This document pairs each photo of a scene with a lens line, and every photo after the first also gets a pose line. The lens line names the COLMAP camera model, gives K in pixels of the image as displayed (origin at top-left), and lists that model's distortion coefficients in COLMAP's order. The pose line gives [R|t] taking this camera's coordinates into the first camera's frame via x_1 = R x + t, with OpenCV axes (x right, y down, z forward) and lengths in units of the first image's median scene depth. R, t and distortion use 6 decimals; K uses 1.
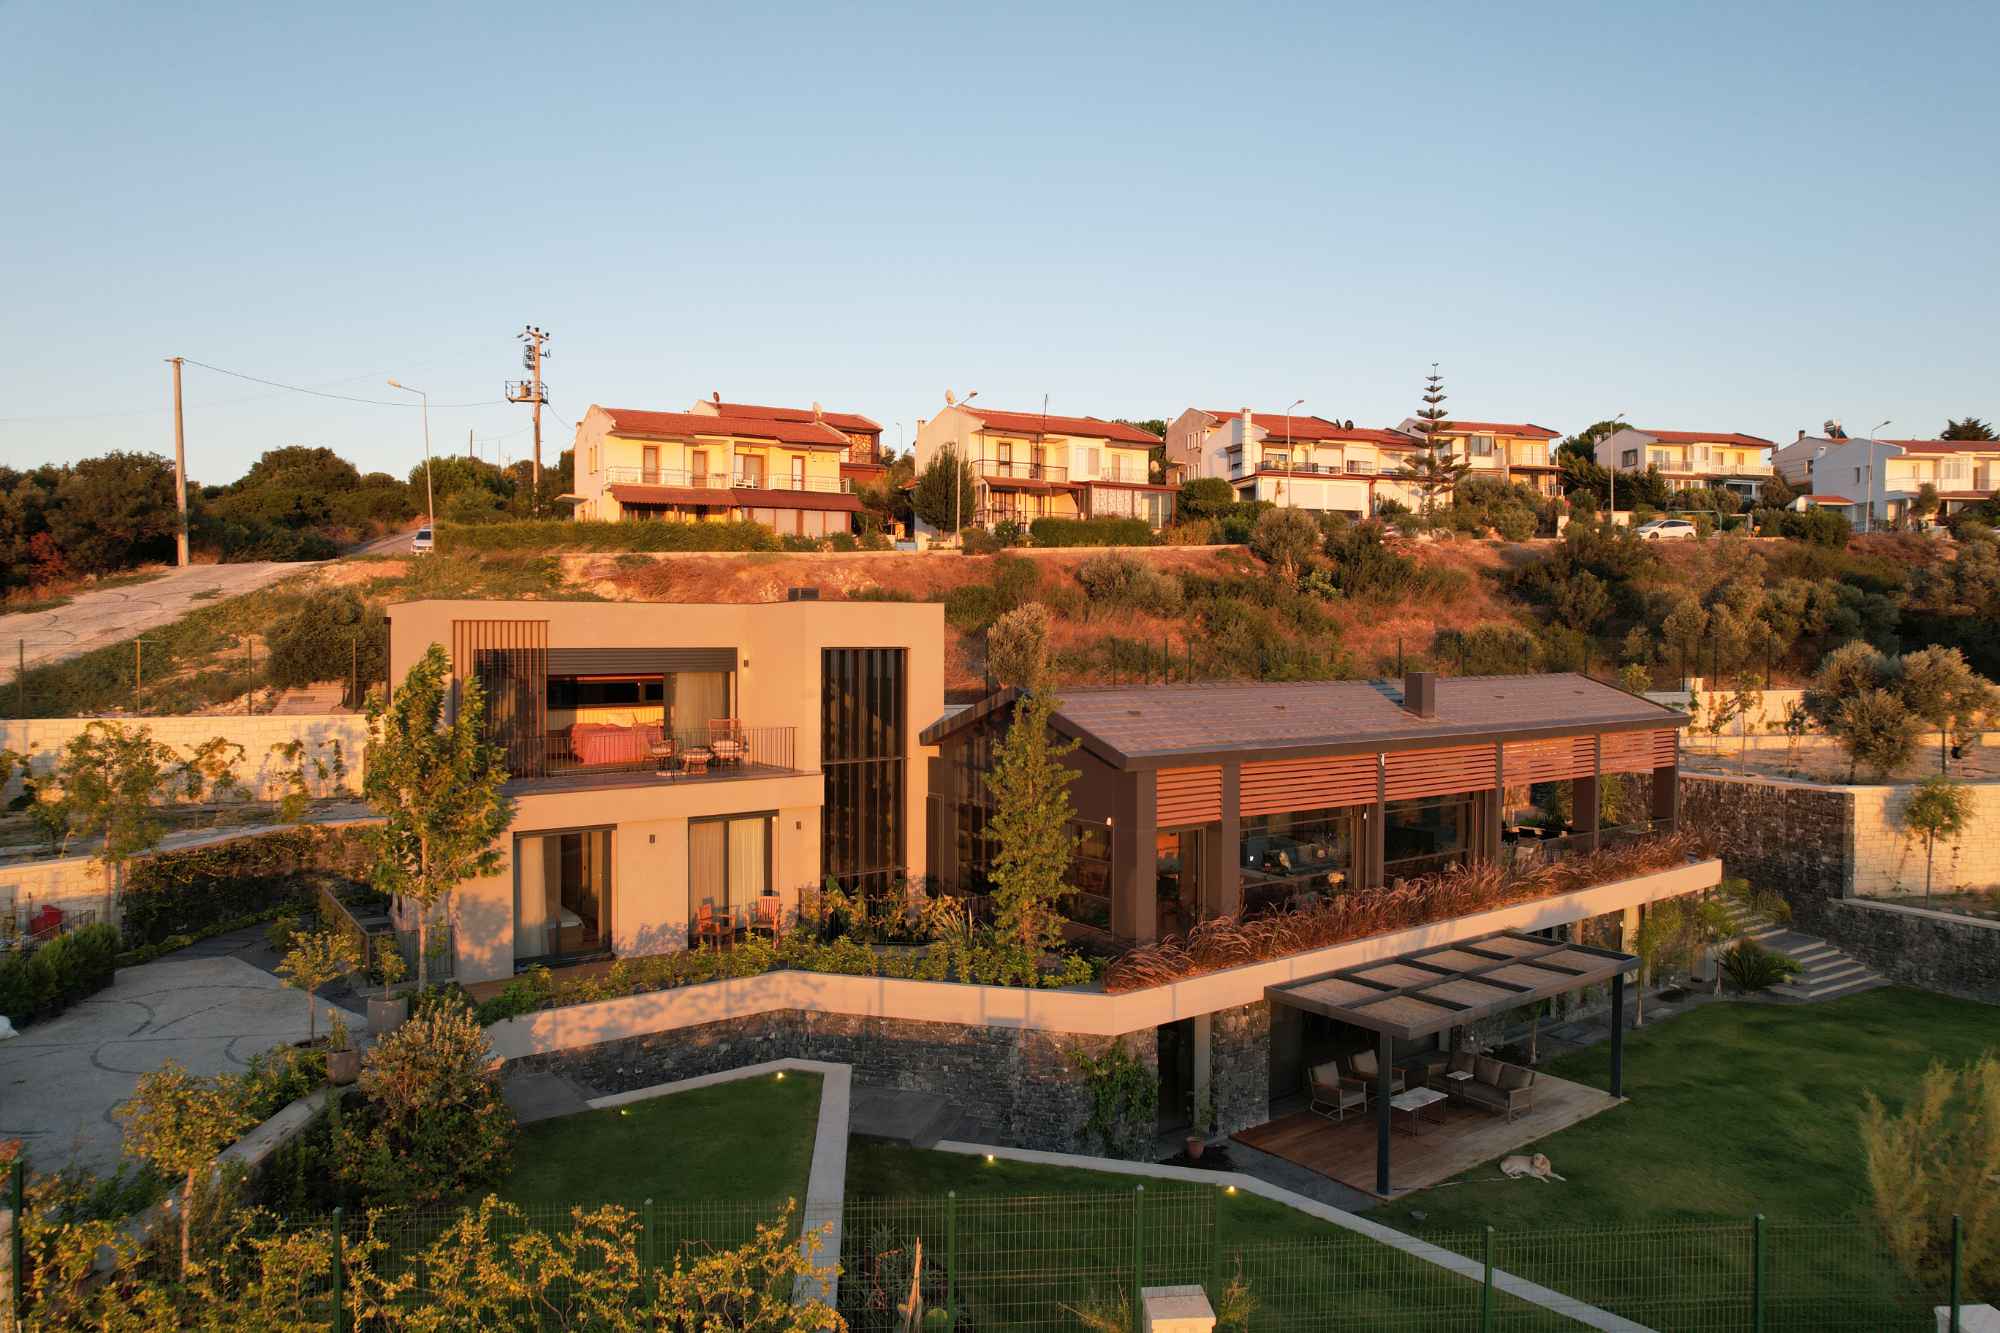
lens RADIAL K [[1272.0, 0, 1001.1], [0, 1272.0, 663.8], [0, 0, 1]] dist [-0.011904, 0.001158]
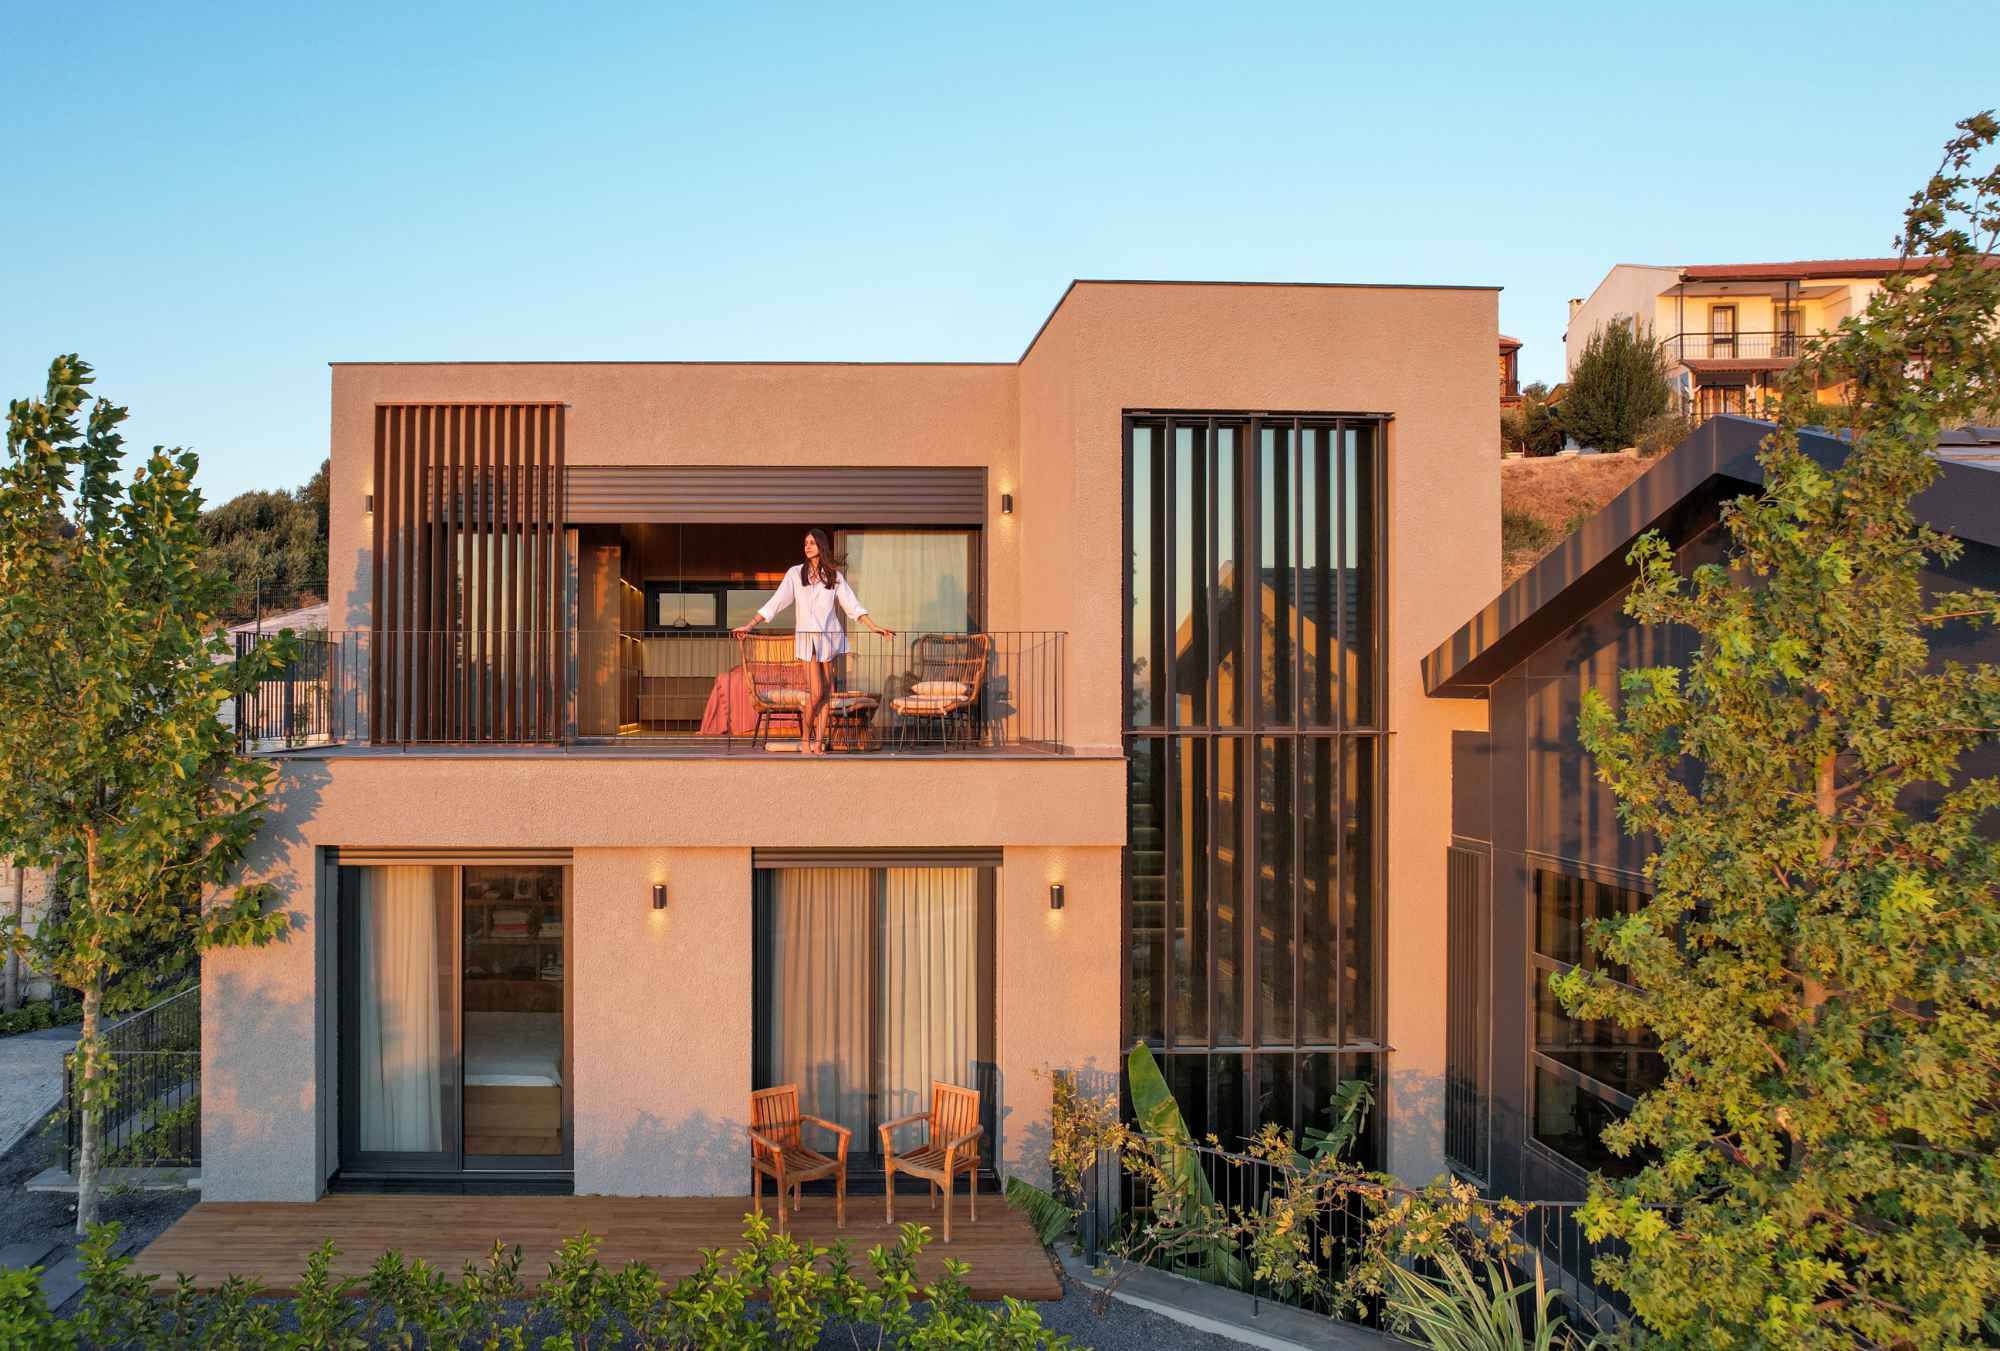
lens RADIAL K [[1272.0, 0, 999.9], [0, 1272.0, 681.1], [0, 0, 1]] dist [-0.011904, 0.001158]
pose [[0.866989, -0.000093, -0.498327, 0.009072], [-0.024741, 0.998759, -0.043232, 0.081150], [0.497713, 0.049811, 0.865910, 0.667161]]
